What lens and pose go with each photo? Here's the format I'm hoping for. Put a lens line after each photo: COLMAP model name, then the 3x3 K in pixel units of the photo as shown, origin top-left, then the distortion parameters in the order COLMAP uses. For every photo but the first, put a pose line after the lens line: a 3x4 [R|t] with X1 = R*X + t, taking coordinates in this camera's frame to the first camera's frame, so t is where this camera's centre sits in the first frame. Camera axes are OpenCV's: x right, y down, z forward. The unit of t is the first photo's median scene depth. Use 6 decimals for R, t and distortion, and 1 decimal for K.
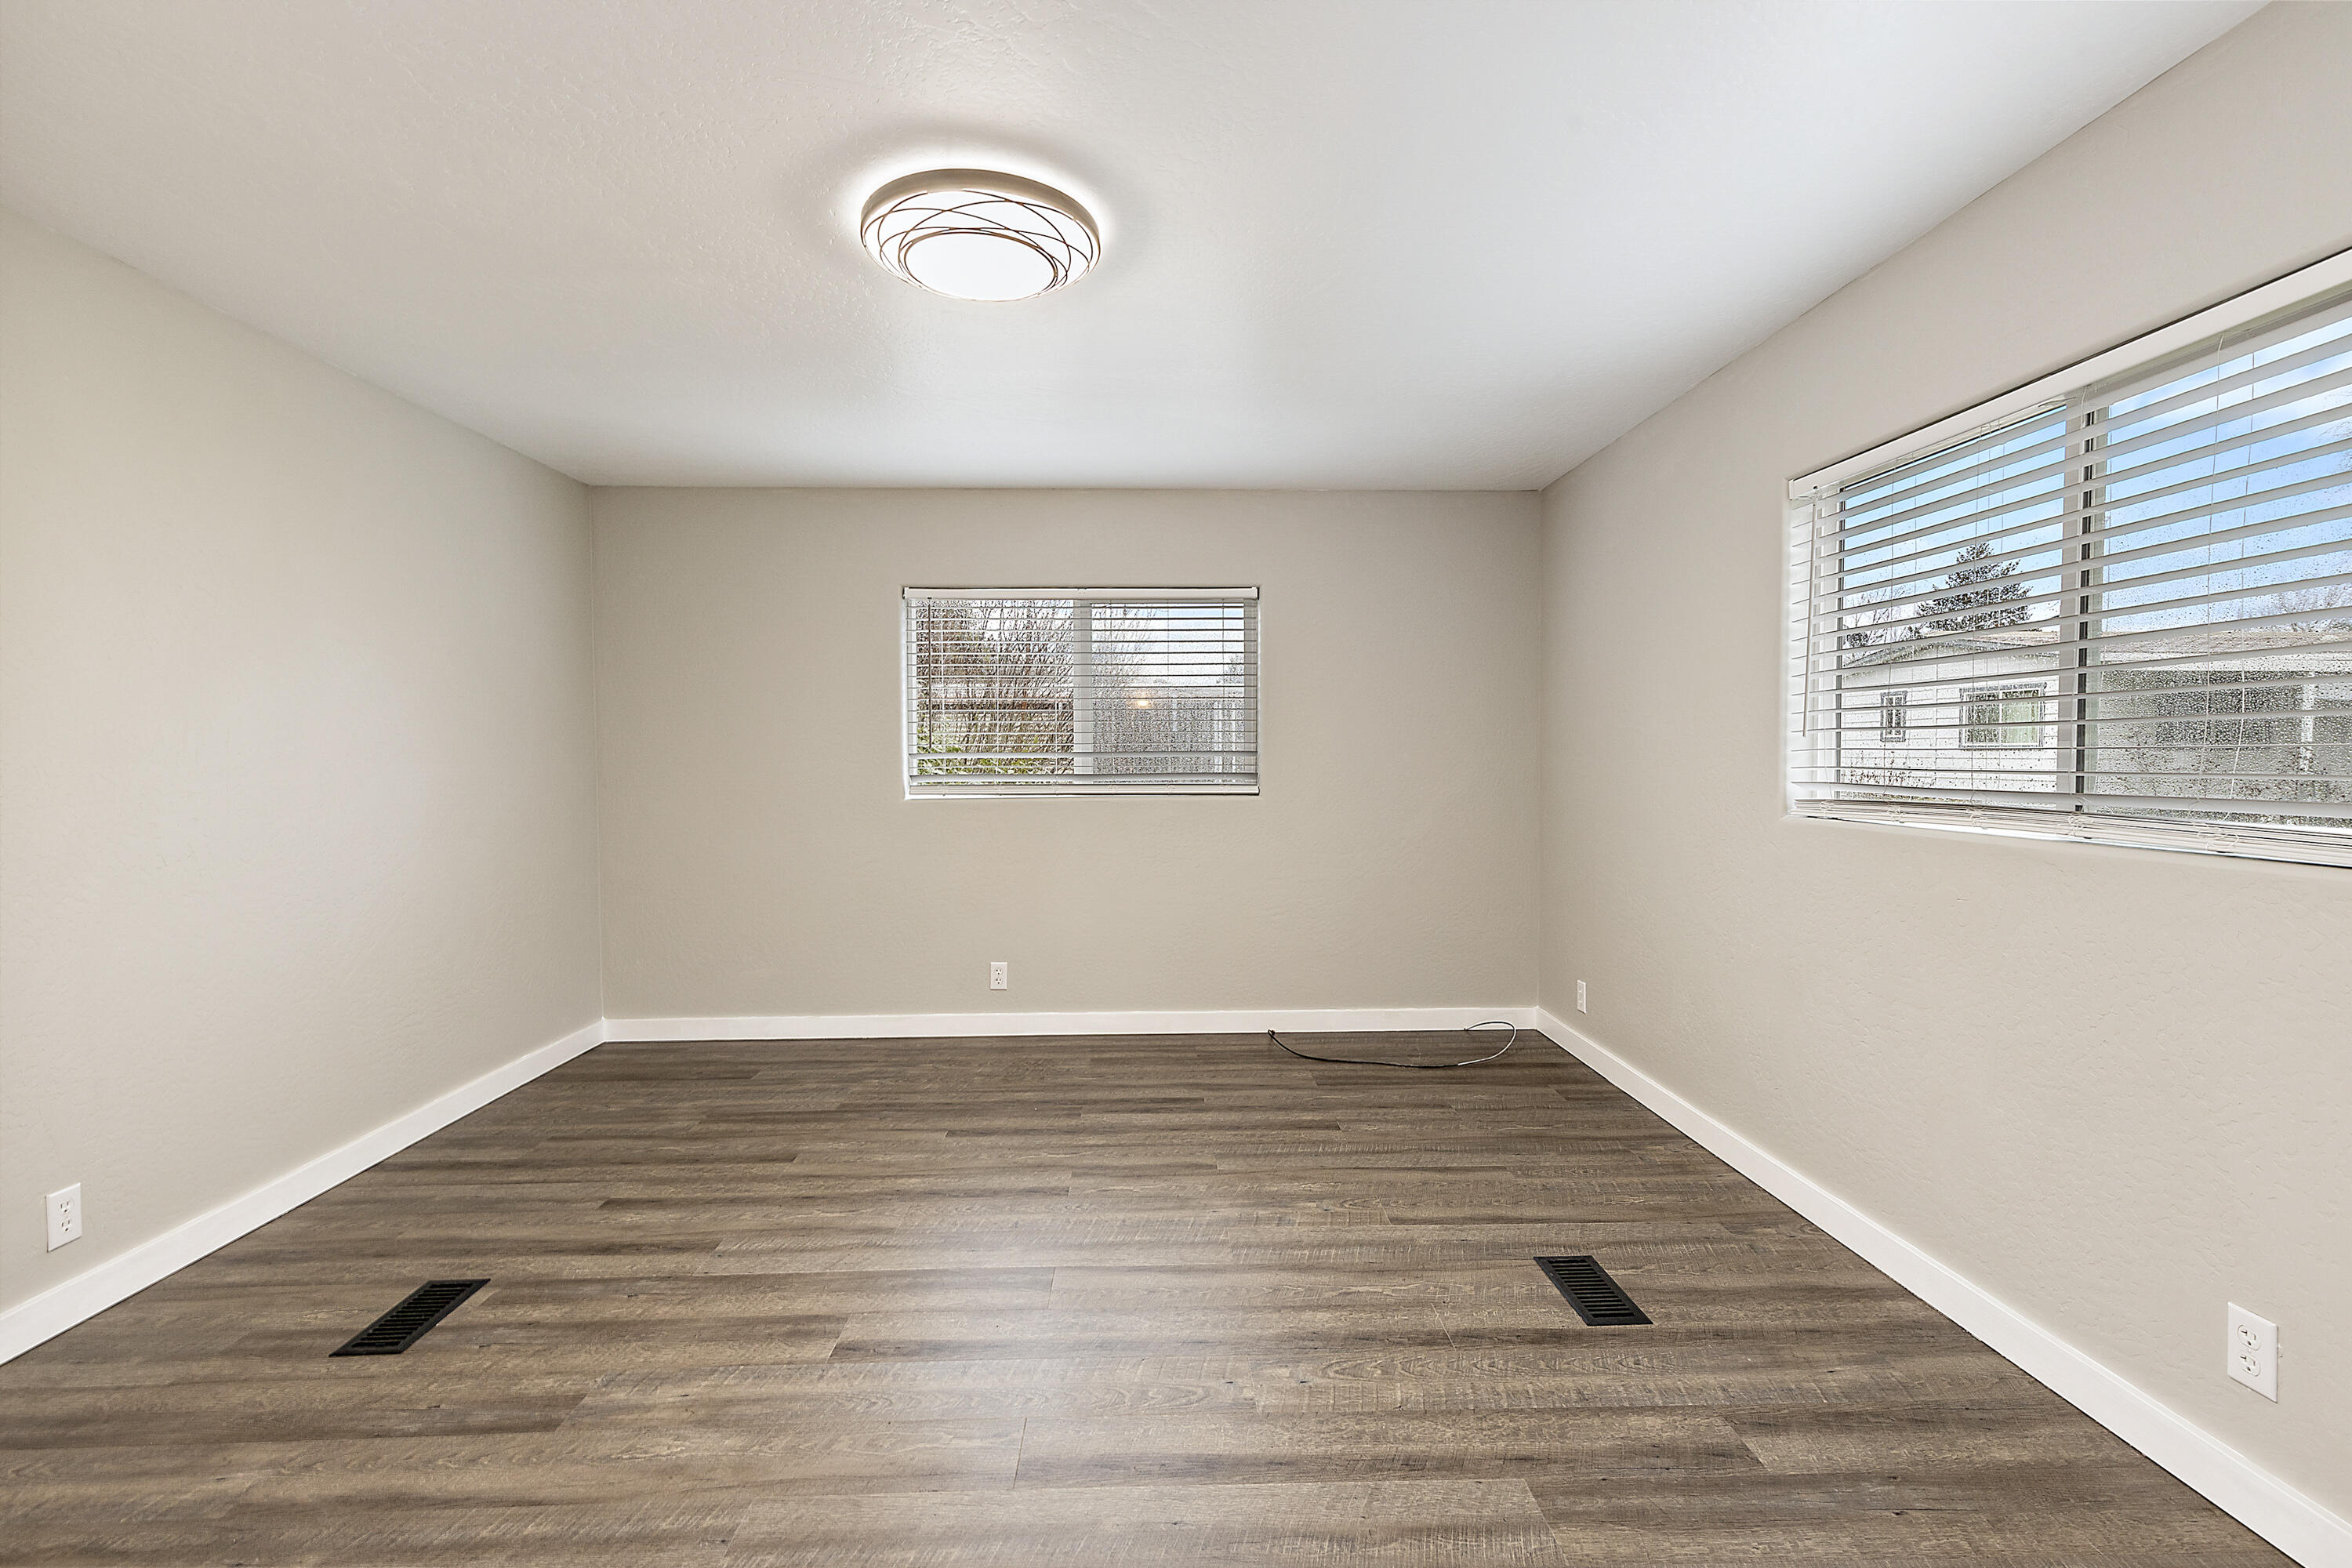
lens RADIAL K [[1071.5, 0, 1177.9], [0, 1071.5, 775.7], [0, 0, 1]] dist [0.008495, -0.001493]
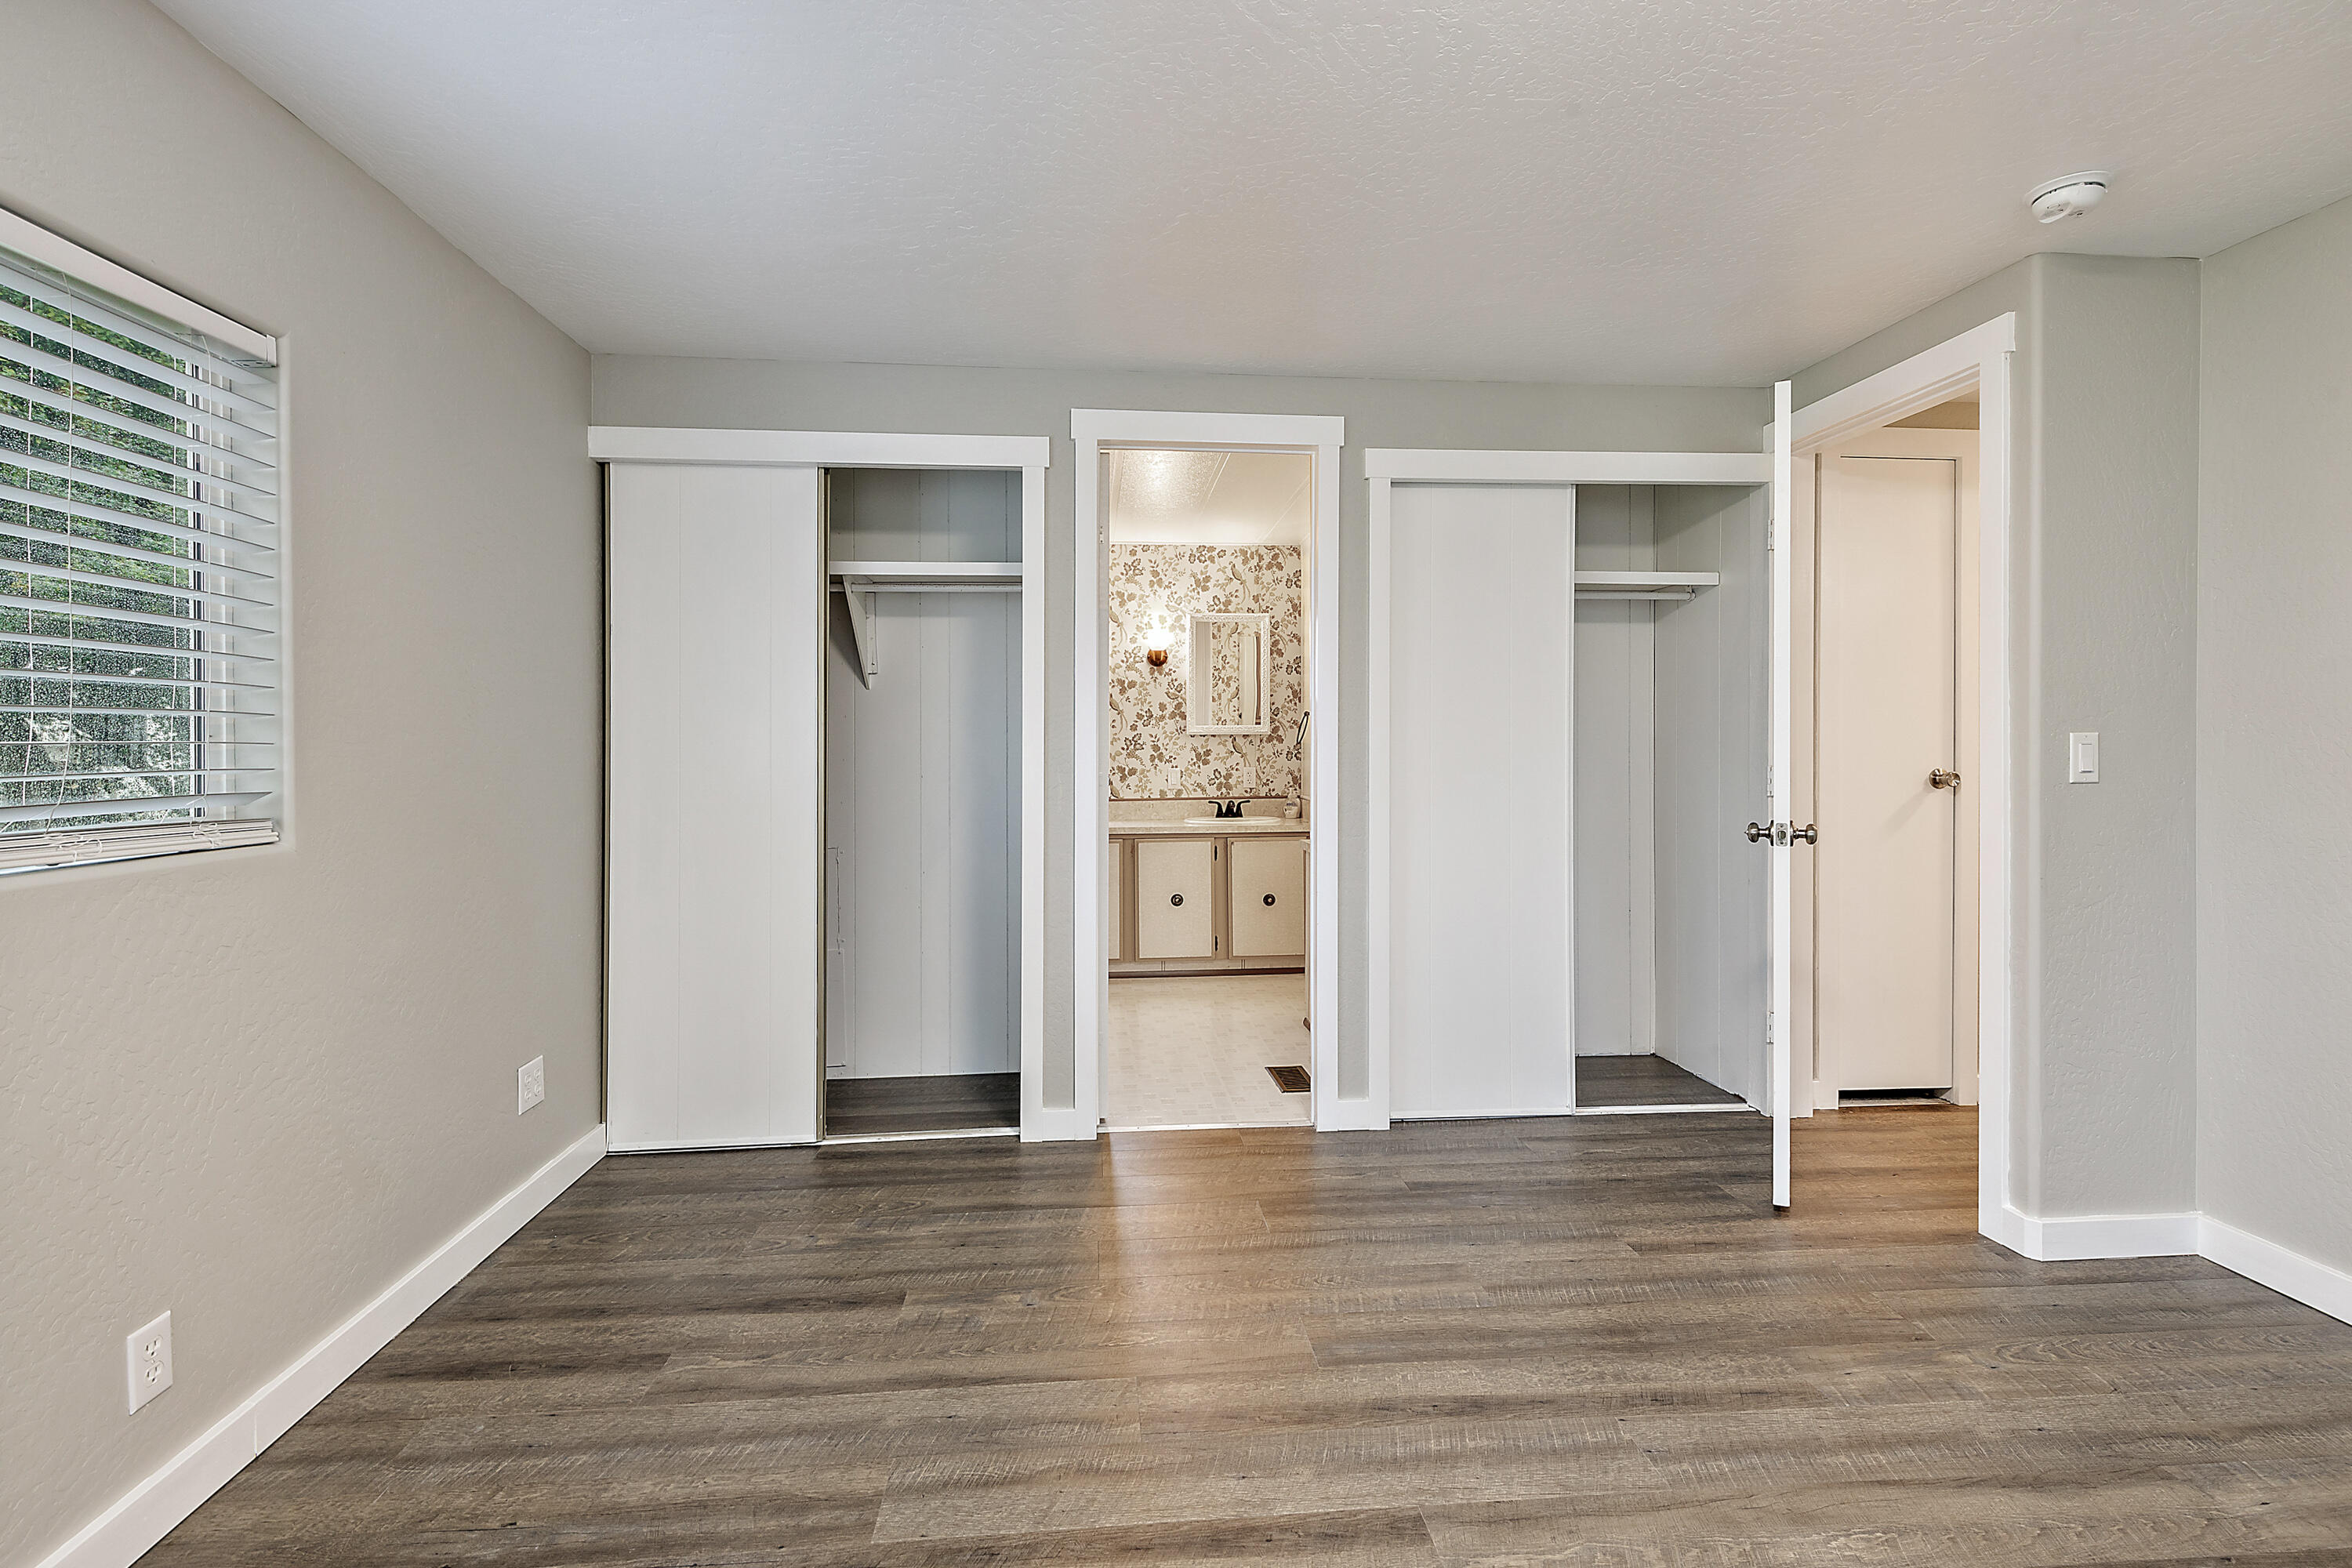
lens RADIAL K [[1071.5, 0, 1143.4], [0, 1071.5, 791.2], [0, 0, 1]] dist [0.008495, -0.001493]
pose [[-0.999835, 0.009404, -0.015572, 0.057818], [0.008368, 0.997831, 0.065292, -0.021948], [0.016153, 0.065151, -0.997745, 1.094208]]
